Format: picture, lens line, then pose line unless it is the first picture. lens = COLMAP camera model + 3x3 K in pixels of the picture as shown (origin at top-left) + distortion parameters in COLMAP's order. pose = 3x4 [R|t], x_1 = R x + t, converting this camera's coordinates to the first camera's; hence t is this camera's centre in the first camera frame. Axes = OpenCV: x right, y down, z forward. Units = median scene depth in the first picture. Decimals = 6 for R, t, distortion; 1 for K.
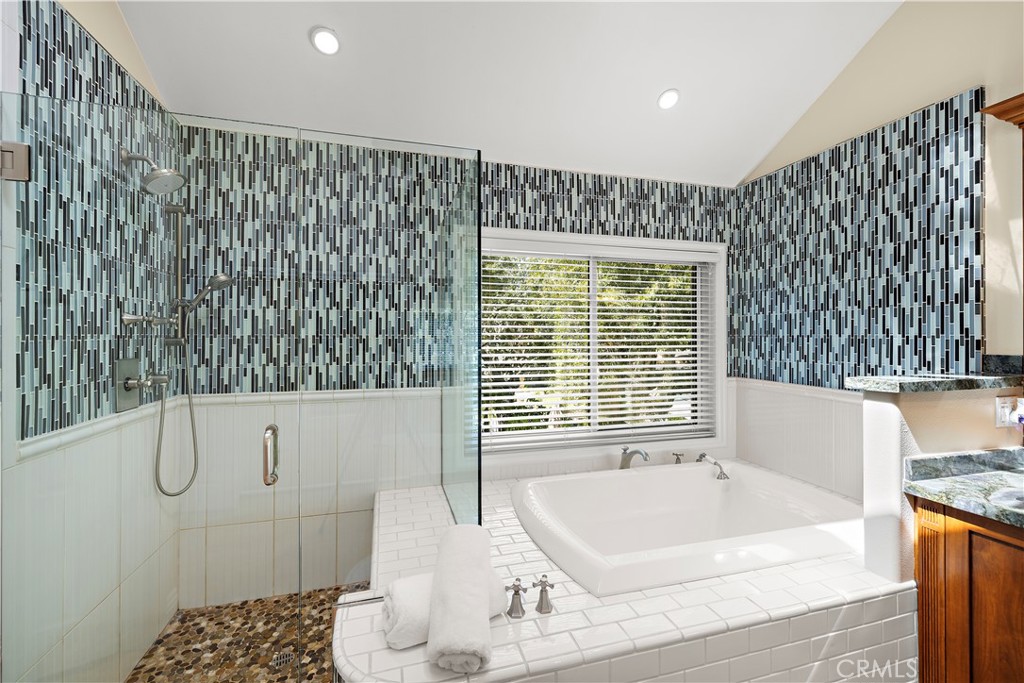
lens RADIAL K [[436.2, 0, 511.6], [0, 436.2, 337.8], [0, 0, 1]] dist [0.000098, 0.001722]
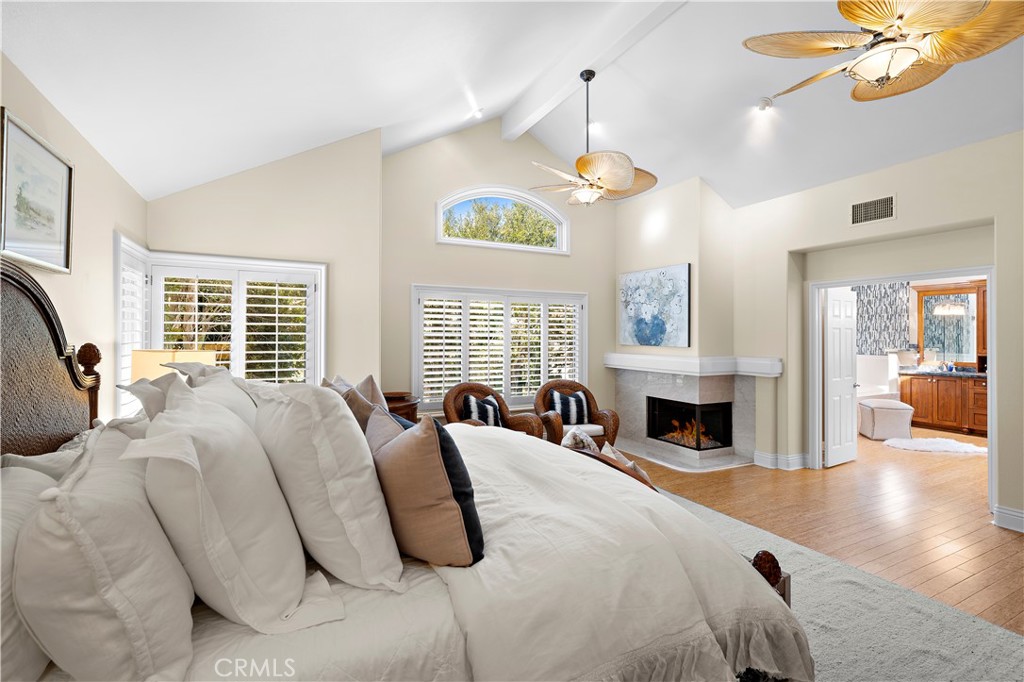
lens RADIAL K [[468.8, 0, 513.7], [0, 468.8, 334.9], [0, 0, 1]] dist [0.001396, 0.000049]
pose [[0.980444, 0.000911, 0.196795, -3.233279], [-0.000741, 0.999999, -0.000939, -0.038964], [-0.196796, 0.000775, 0.980444, -2.443352]]
